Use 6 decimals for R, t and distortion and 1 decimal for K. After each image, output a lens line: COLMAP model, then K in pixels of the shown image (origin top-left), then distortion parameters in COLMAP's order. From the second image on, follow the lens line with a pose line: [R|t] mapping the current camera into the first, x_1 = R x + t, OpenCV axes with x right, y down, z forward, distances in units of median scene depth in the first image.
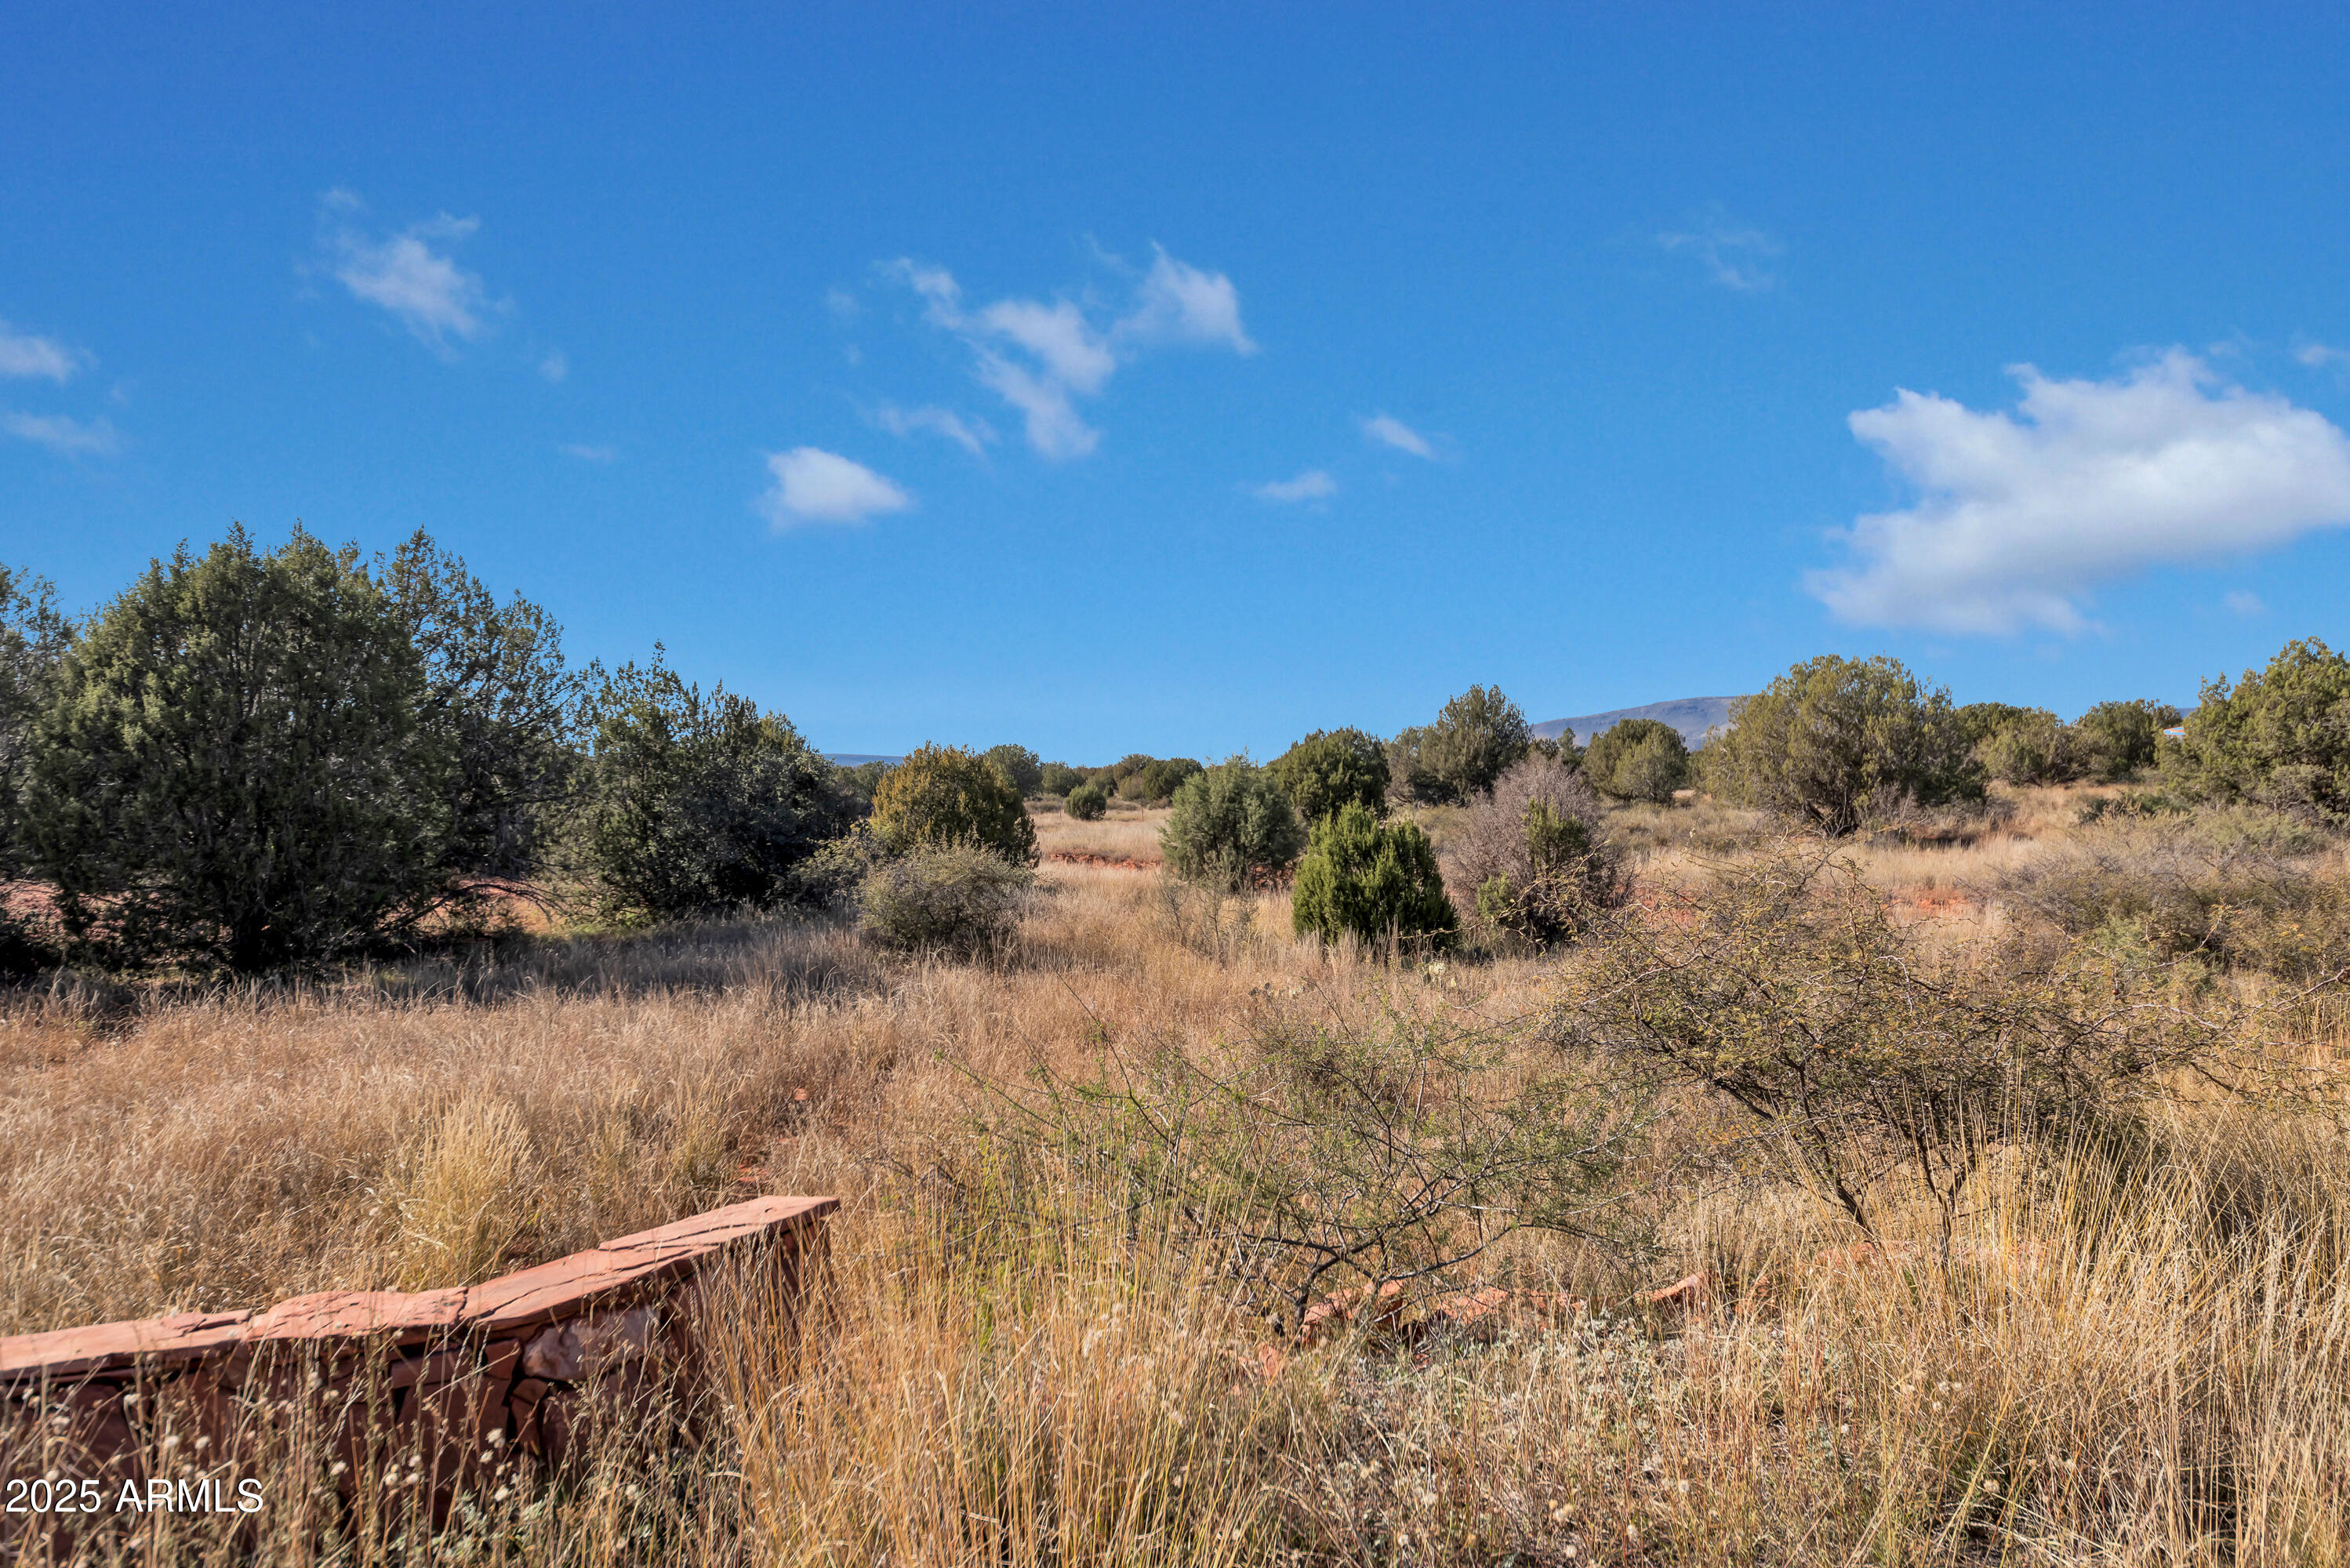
lens RADIAL K [[1574.0, 0, 1179.4], [0, 1574.0, 790.5], [0, 0, 1]] dist [-0.000402, -0.000020]
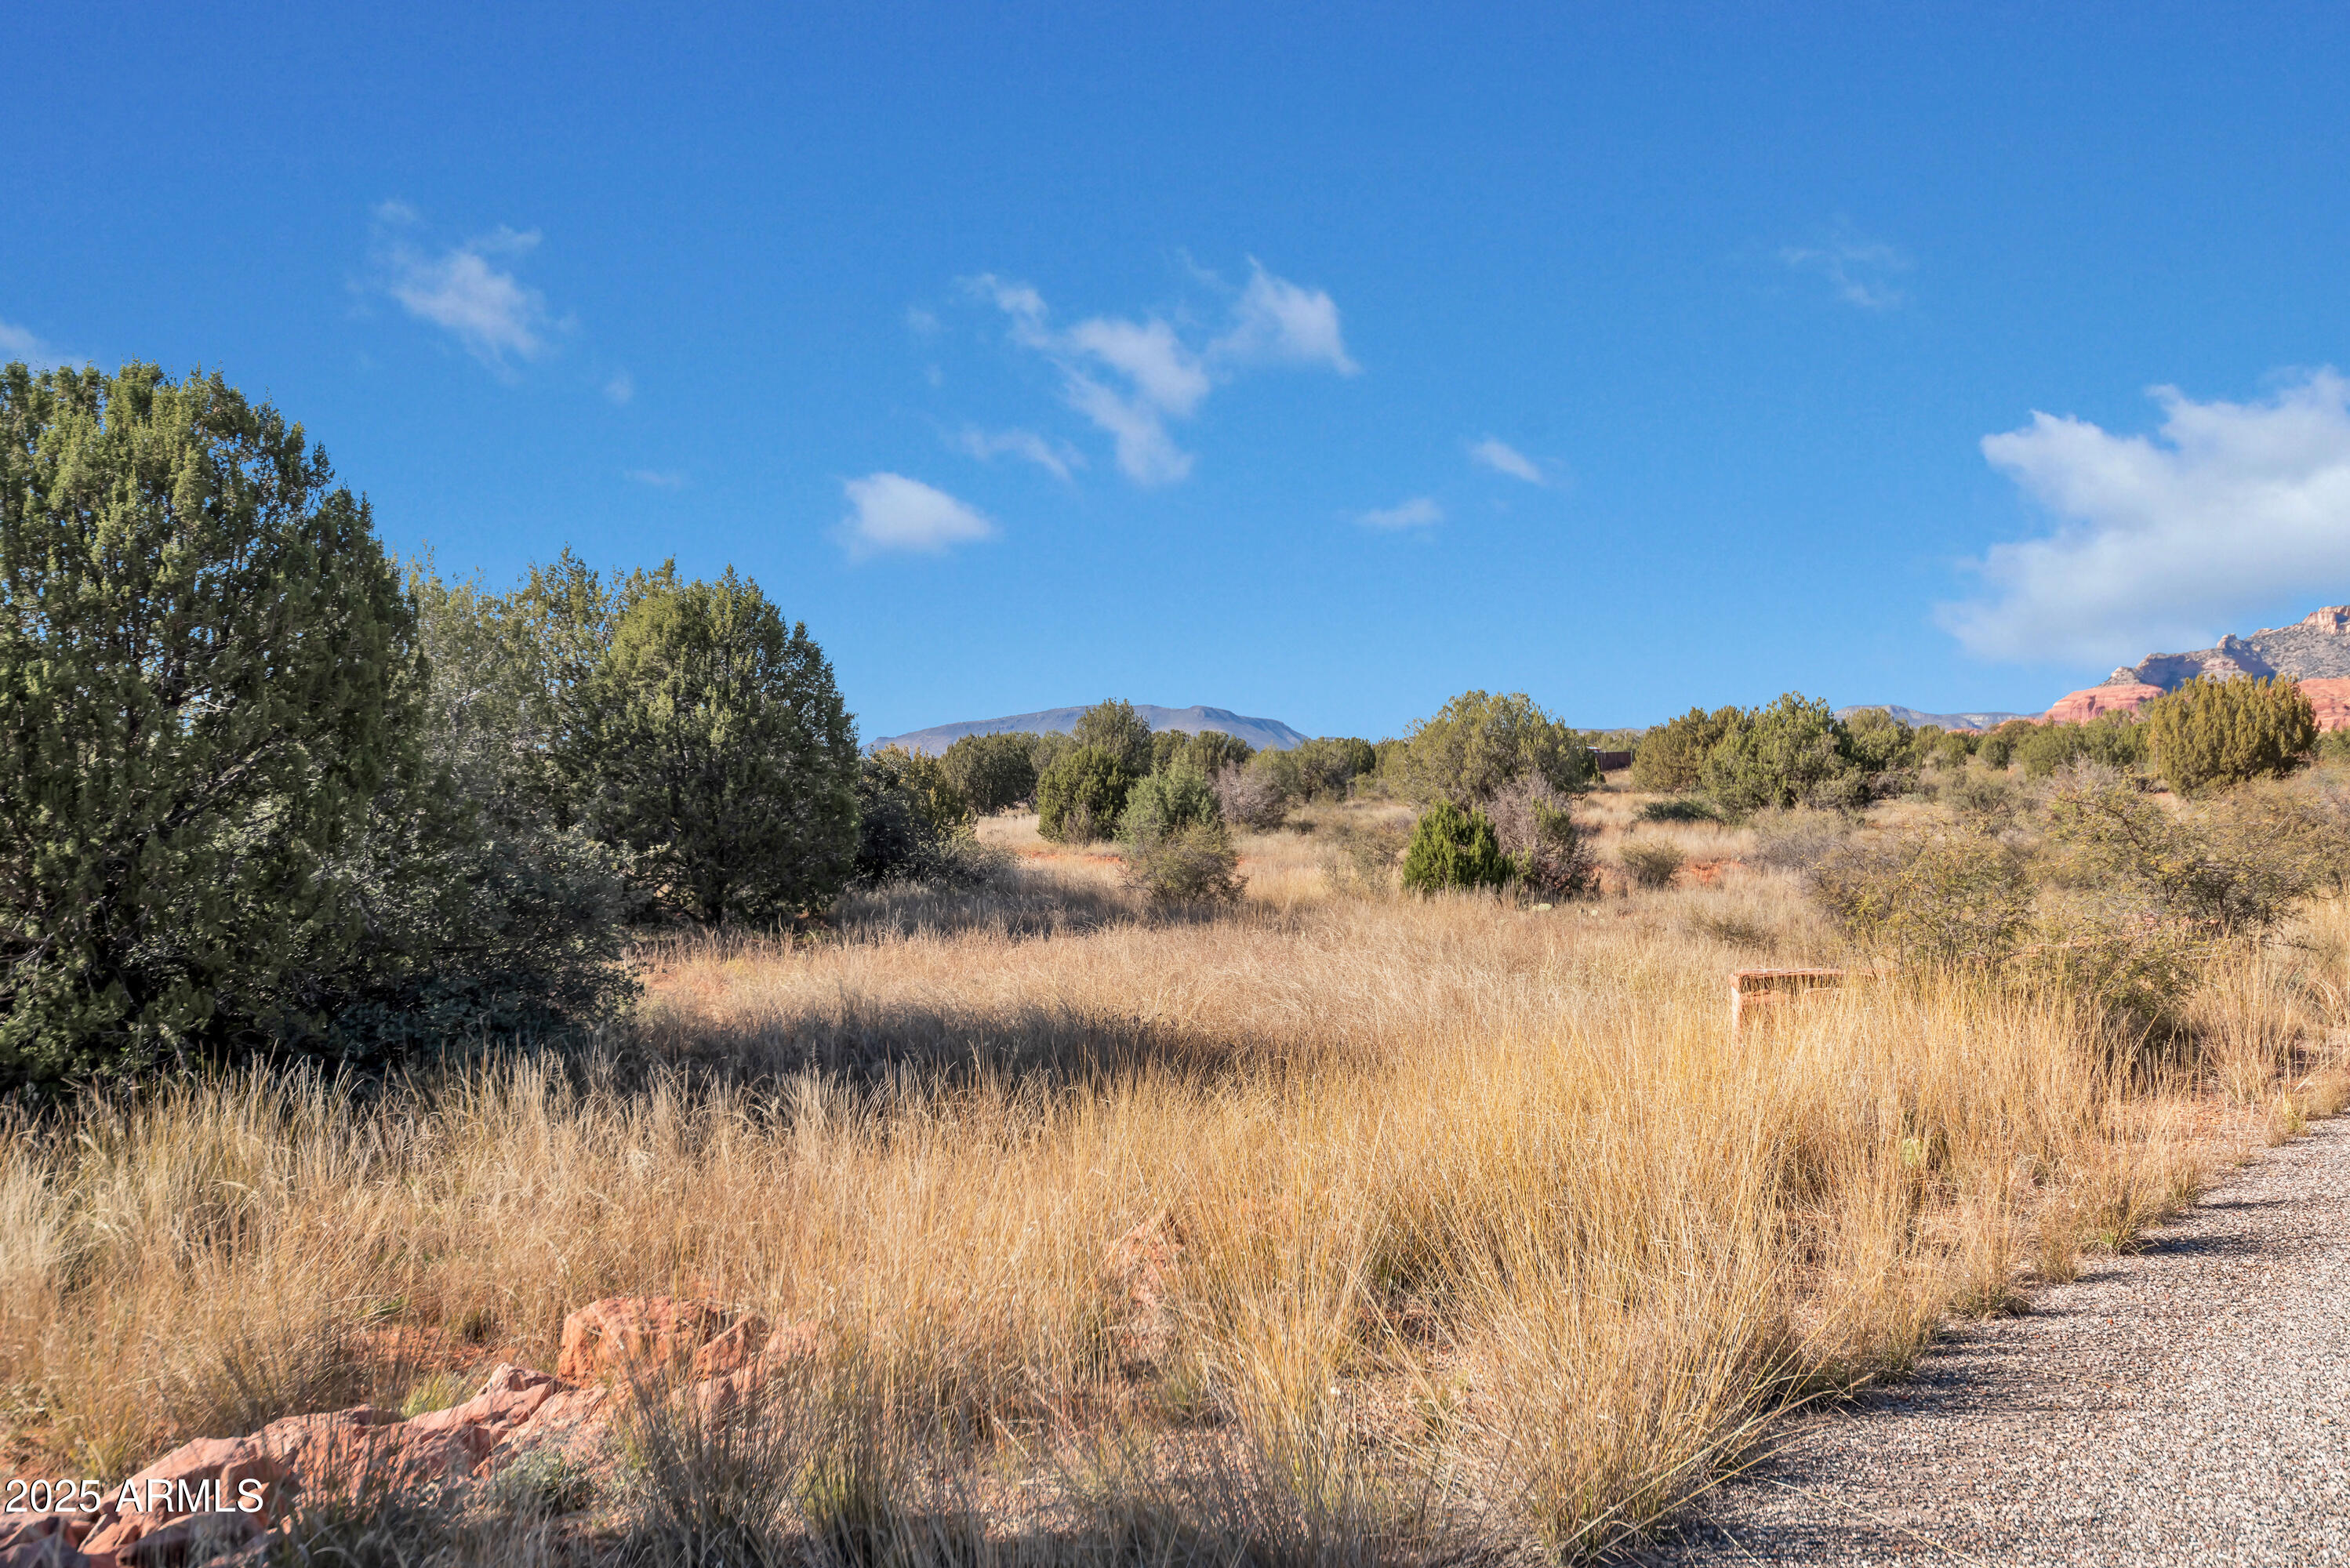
lens RADIAL K [[1567.4, 0, 1168.7], [0, 1567.4, 783.6], [0, 0, 1]] dist [-0.005115, 0.006040]
pose [[0.931117, 0.013074, 0.364486, -0.350393], [-0.011255, 0.999911, -0.007115, 0.003429], [-0.364546, 0.002523, 0.931182, -0.132690]]
